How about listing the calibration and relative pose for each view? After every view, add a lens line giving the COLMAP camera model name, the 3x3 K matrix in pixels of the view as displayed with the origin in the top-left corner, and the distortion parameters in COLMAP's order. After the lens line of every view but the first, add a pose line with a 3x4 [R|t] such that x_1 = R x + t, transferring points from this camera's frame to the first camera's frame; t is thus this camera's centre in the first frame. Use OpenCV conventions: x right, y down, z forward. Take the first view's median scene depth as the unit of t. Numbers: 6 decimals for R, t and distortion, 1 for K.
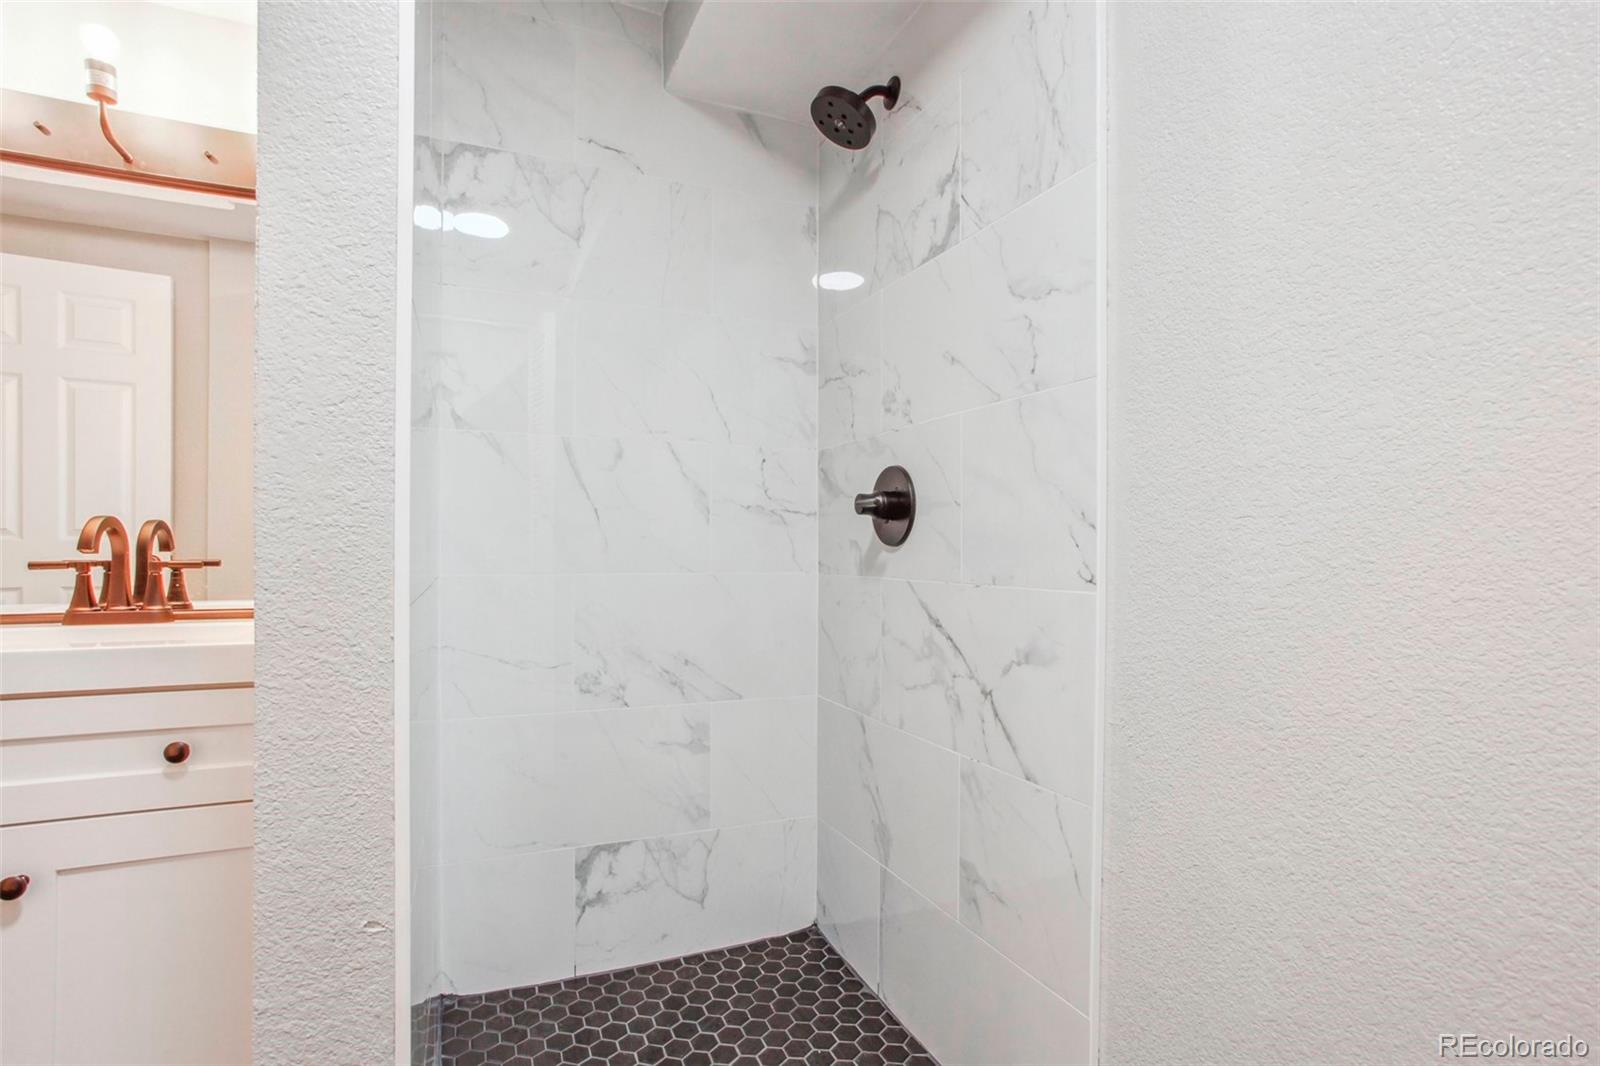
lens RADIAL K [[780.3, 0, 803.8], [0, 780.3, 542.6], [0, 0, 1]] dist [-0.034791, 0.010476]
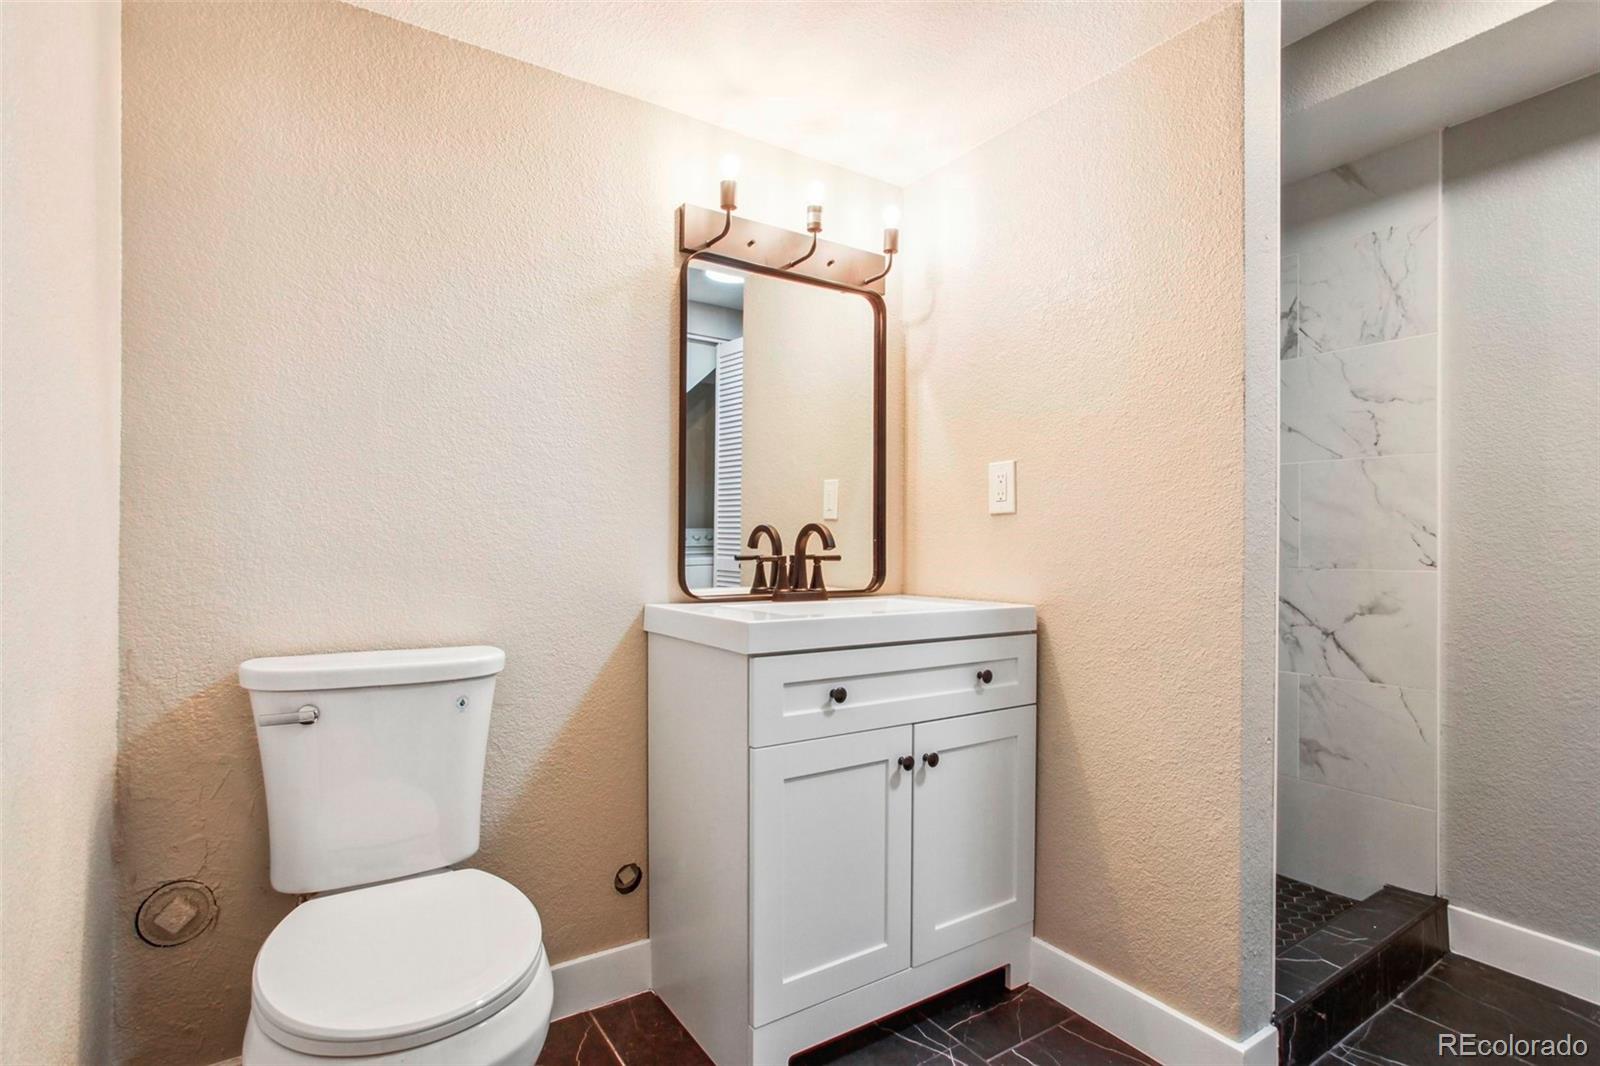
lens RADIAL K [[780.3, 0, 792.5], [0, 780.3, 543.0], [0, 0, 1]] dist [-0.034791, 0.010476]
pose [[0.981043, 0.001473, 0.193787, -1.241848], [-0.001582, 0.999999, 0.000409, 0.000710], [-0.193786, -0.000708, 0.981044, -0.399641]]
